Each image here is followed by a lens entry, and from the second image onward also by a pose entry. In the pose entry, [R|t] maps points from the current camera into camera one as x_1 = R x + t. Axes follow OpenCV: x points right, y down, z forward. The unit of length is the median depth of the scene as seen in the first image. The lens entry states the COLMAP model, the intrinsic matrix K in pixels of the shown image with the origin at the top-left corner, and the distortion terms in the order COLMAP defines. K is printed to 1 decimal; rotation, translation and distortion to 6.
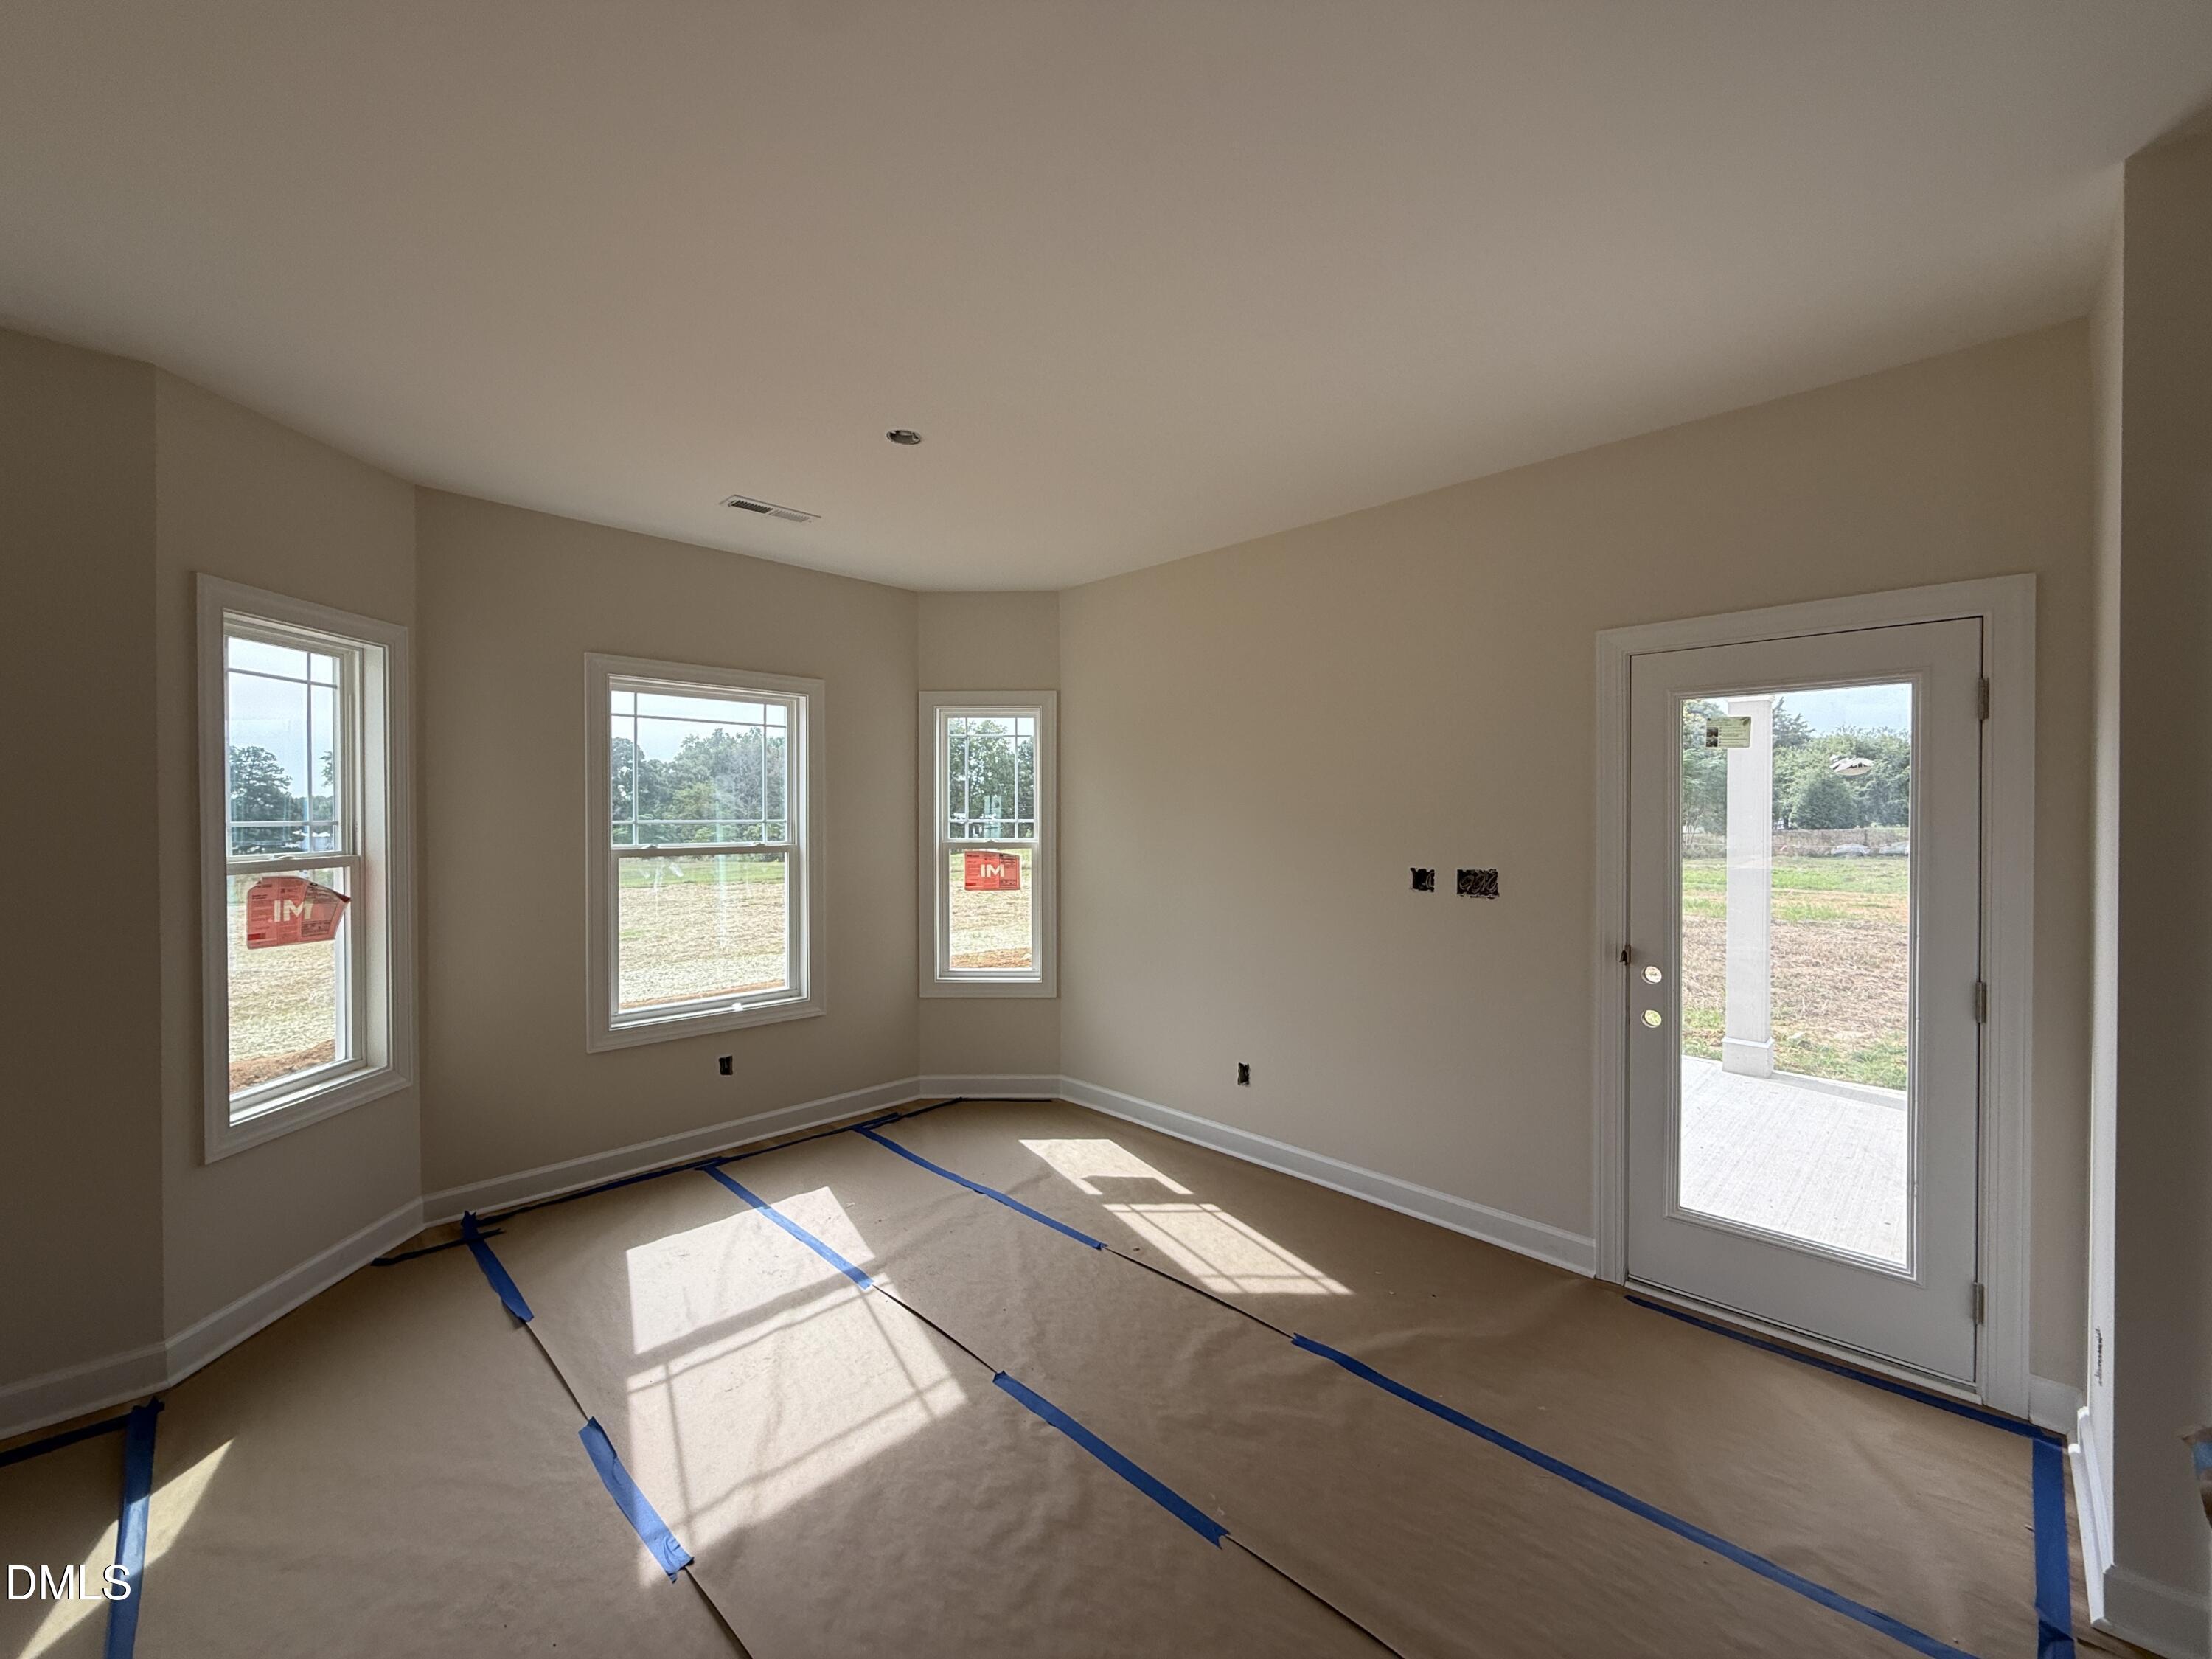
lens RADIAL K [[904.0, 0, 1088.0], [0, 904.0, 824.7], [0, 0, 1]] dist [0.003058, -0.000567]
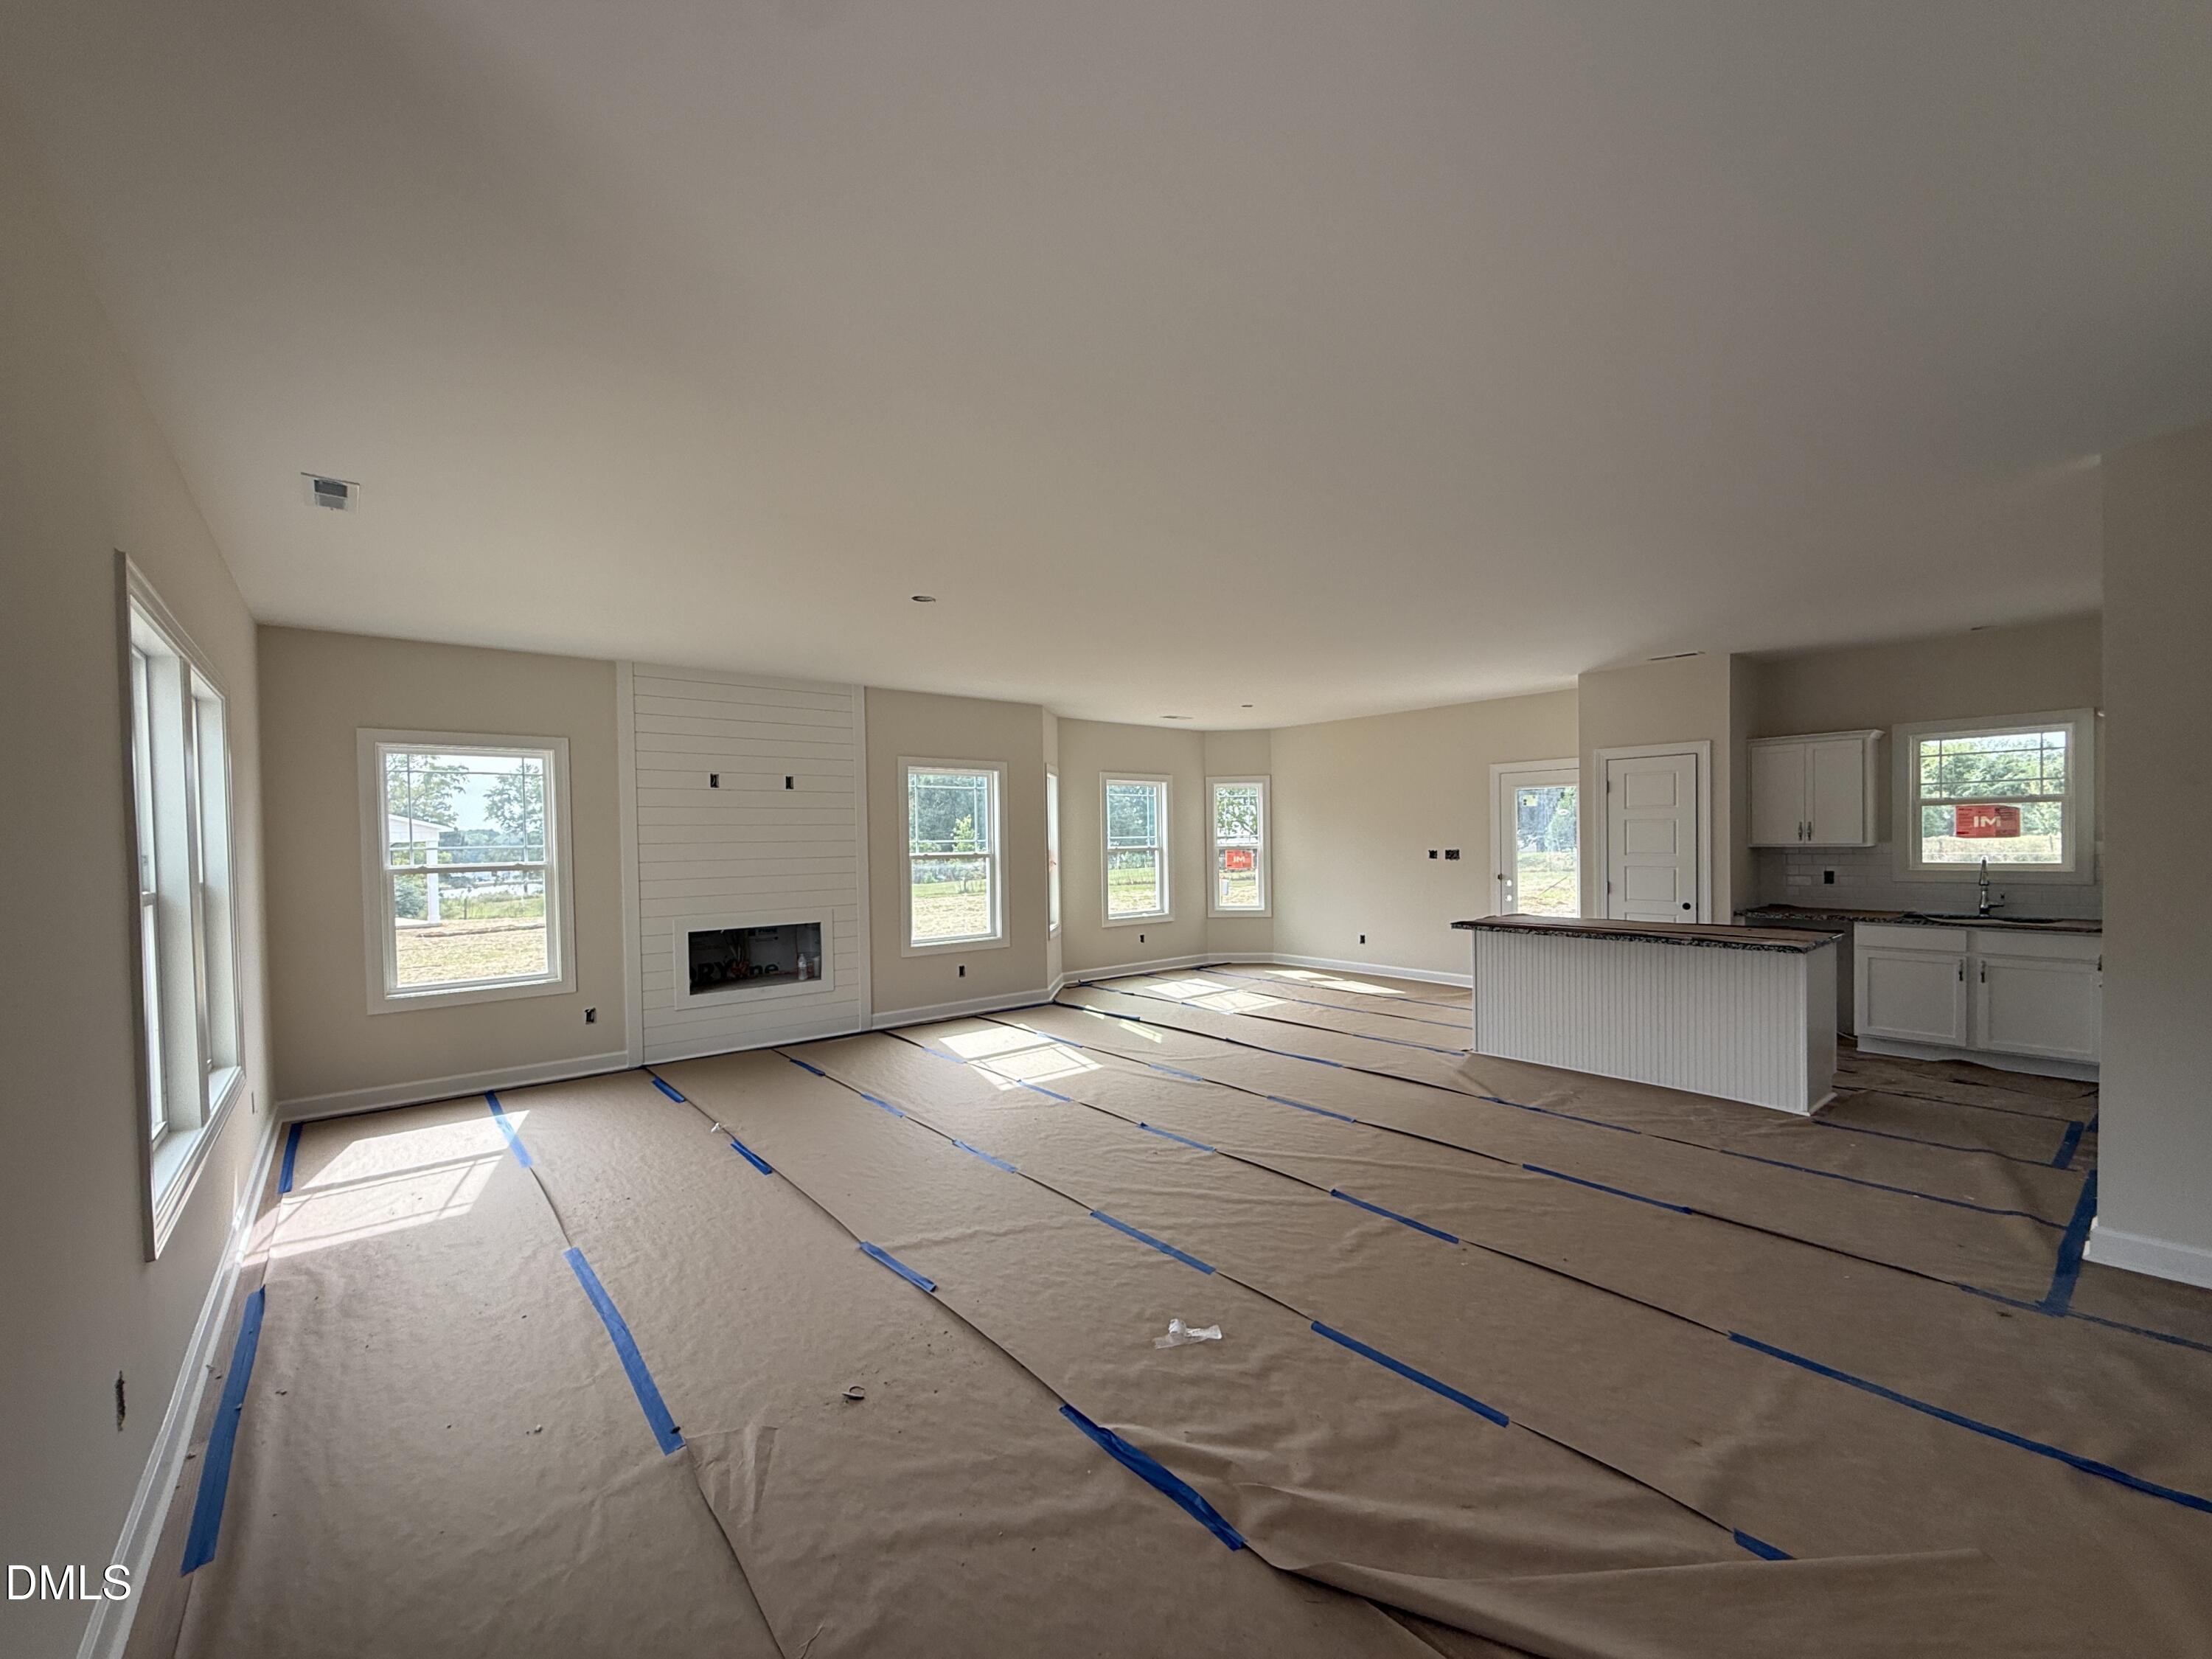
lens RADIAL K [[904.0, 0, 1105.7], [0, 904.0, 844.8], [0, 0, 1]] dist [0.003058, -0.000567]
pose [[0.996450, -0.013787, -0.083052, -0.373486], [0.013465, 0.999899, -0.004438, 0.032746], [0.083105, 0.003304, 0.996535, -1.767904]]
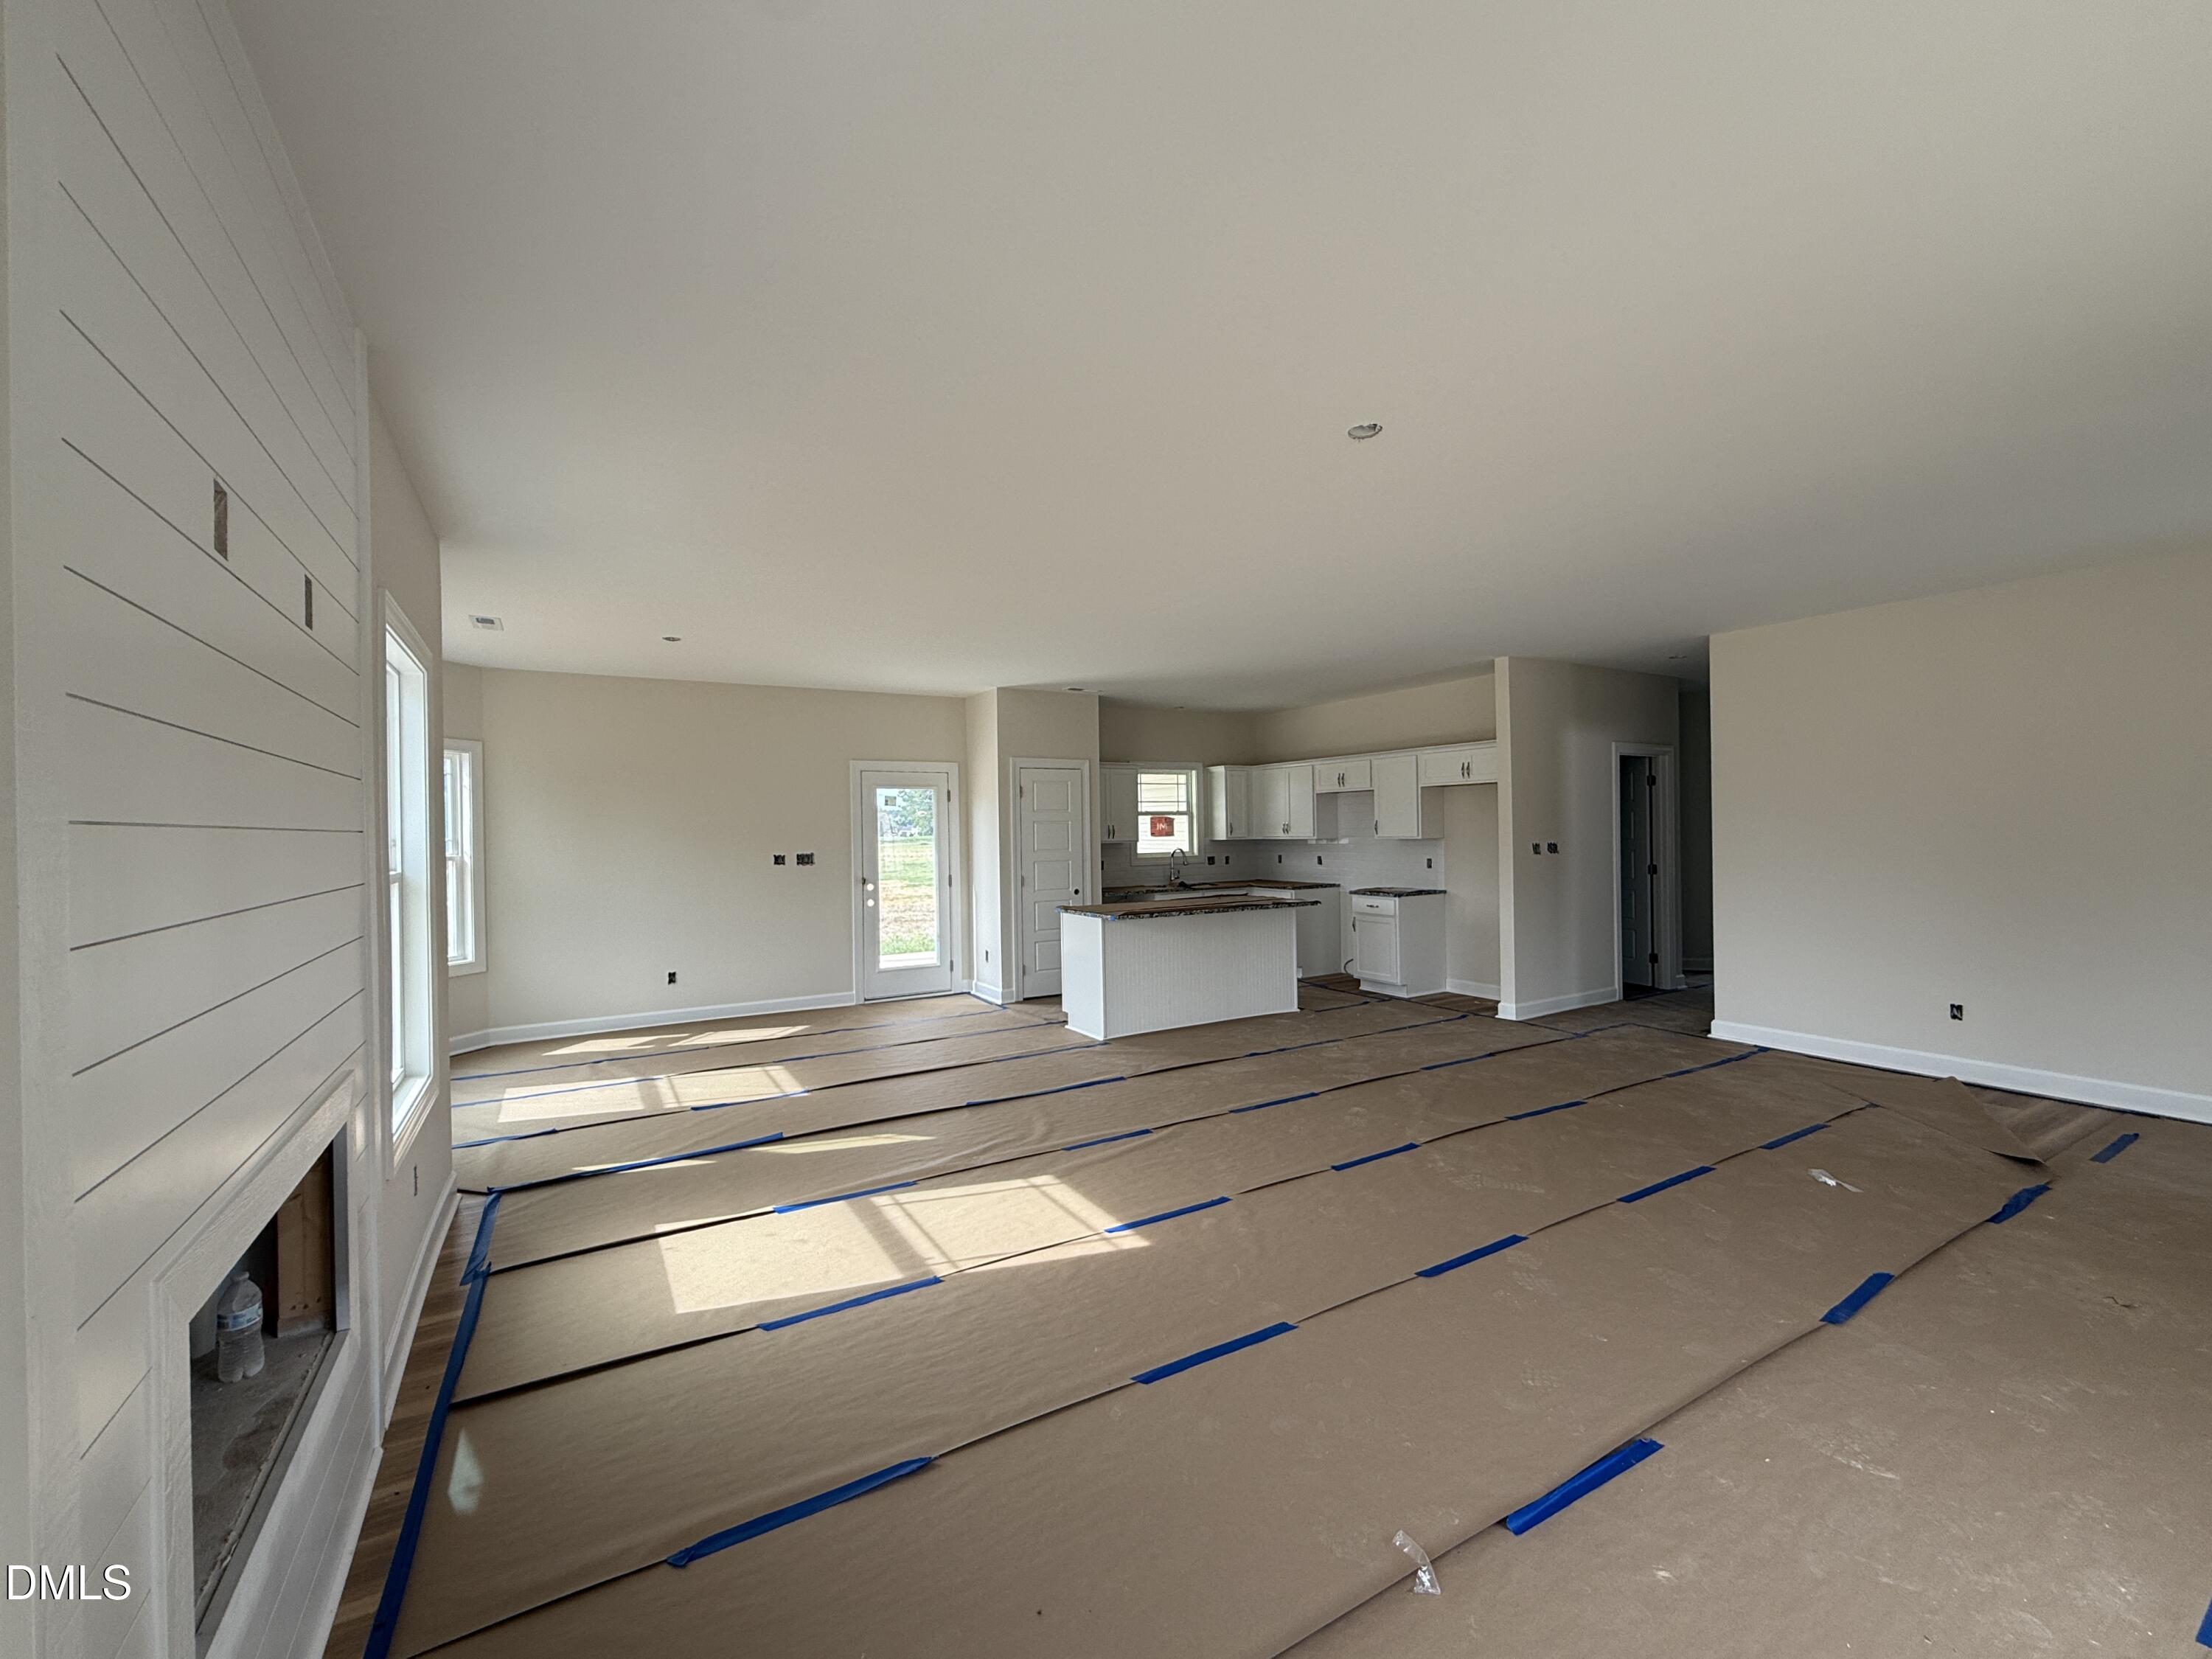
lens RADIAL K [[904.0, 0, 1123.3], [0, 904.0, 835.8], [0, 0, 1]] dist [0.003058, -0.000567]
pose [[0.240284, -0.010400, 0.970647, -1.659533], [0.027996, 0.999601, 0.003780, 0.016982], [-0.970299, 0.026266, 0.240479, -0.373777]]
